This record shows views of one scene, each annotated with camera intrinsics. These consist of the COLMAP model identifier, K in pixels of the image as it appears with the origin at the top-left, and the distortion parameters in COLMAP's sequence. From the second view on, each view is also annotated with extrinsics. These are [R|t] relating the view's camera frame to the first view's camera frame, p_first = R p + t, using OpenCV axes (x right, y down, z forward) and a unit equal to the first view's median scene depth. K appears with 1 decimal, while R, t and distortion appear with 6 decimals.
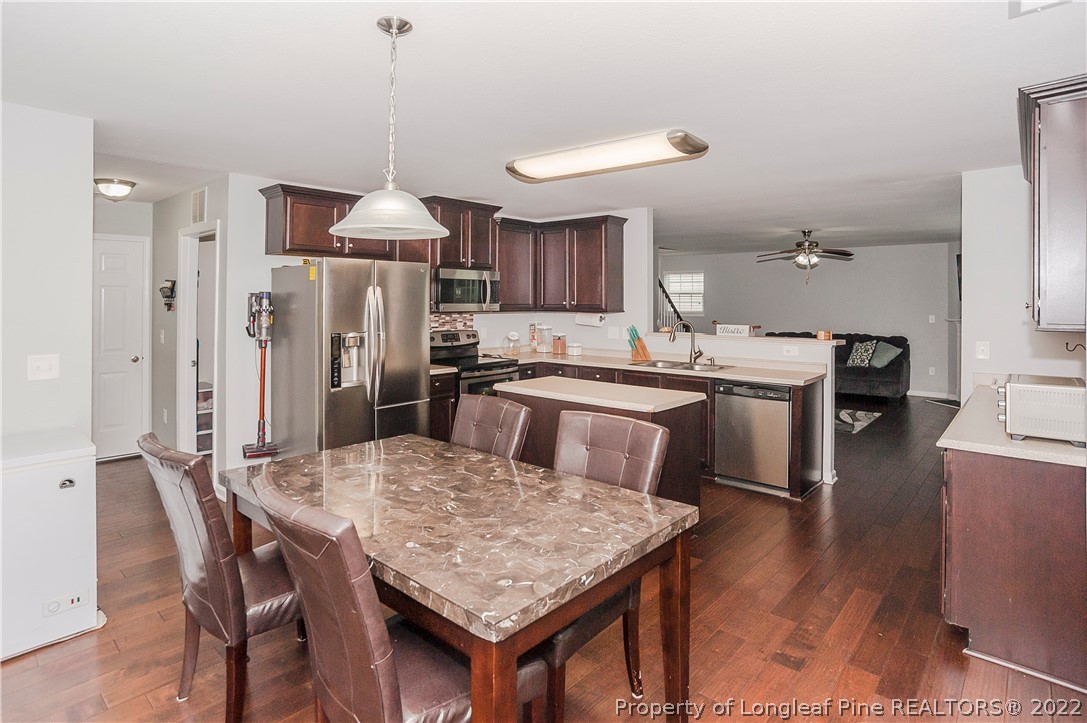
lens RADIAL K [[562.4, 0, 541.3], [0, 562.4, 297.2], [0, 0, 1]] dist [-0.057487, 0.000152]
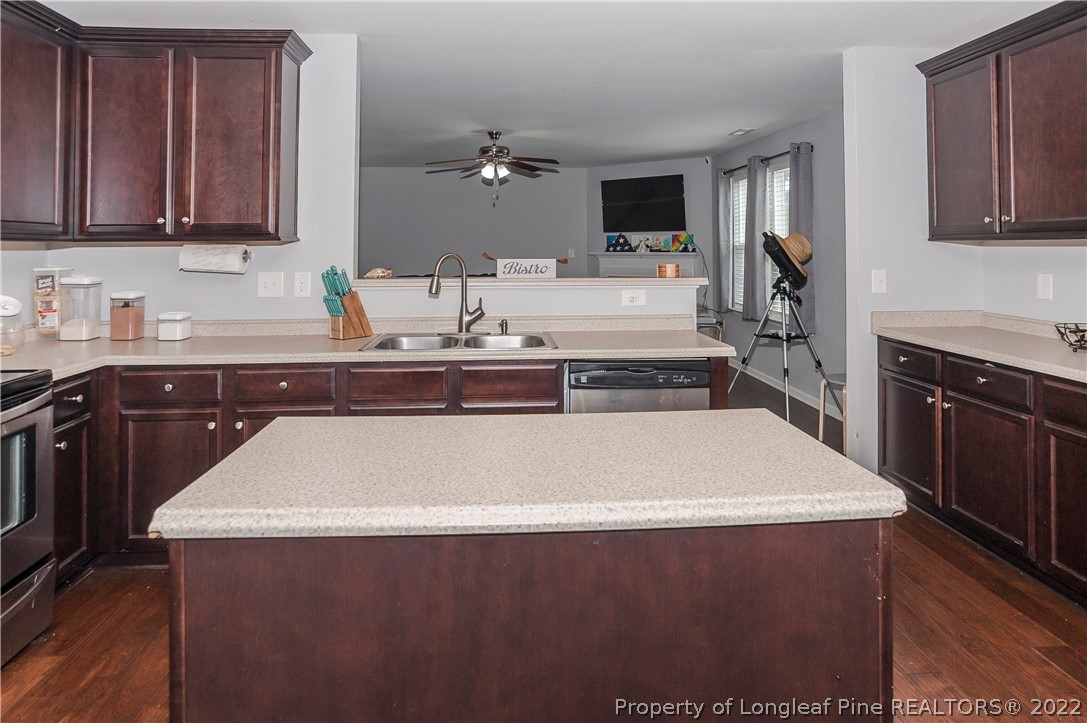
lens RADIAL K [[664.8, 0, 526.2], [0, 664.8, 216.4], [0, 0, 1]] dist [-0.027434, 0.000284]
pose [[0.714610, 0.023884, 0.699115, -0.114923], [0.003843, 0.999268, -0.038066, 0.028684], [-0.699513, 0.029889, 0.713995, 0.462204]]
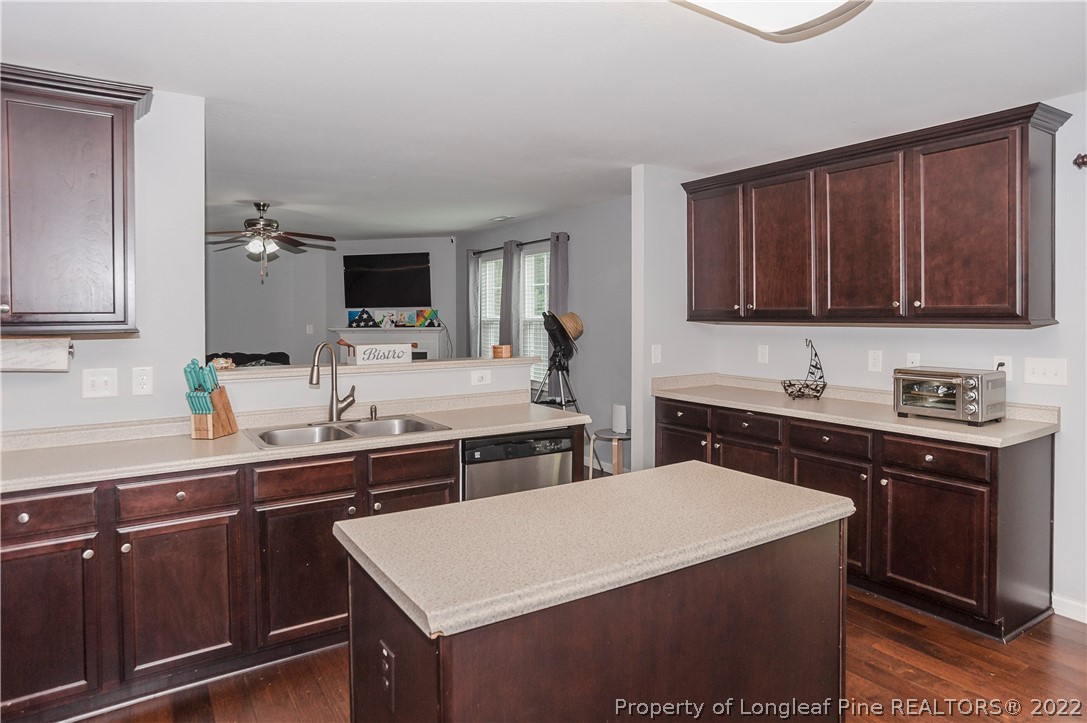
lens RADIAL K [[666.7, 0, 536.3], [0, 666.7, 322.9], [0, 0, 1]] dist [-0.087390, 0.001171]
pose [[0.288650, -0.023086, 0.957156, -0.236935], [0.007141, 0.999733, 0.021960, 0.011922], [-0.957408, 0.000496, 0.288738, 0.581895]]
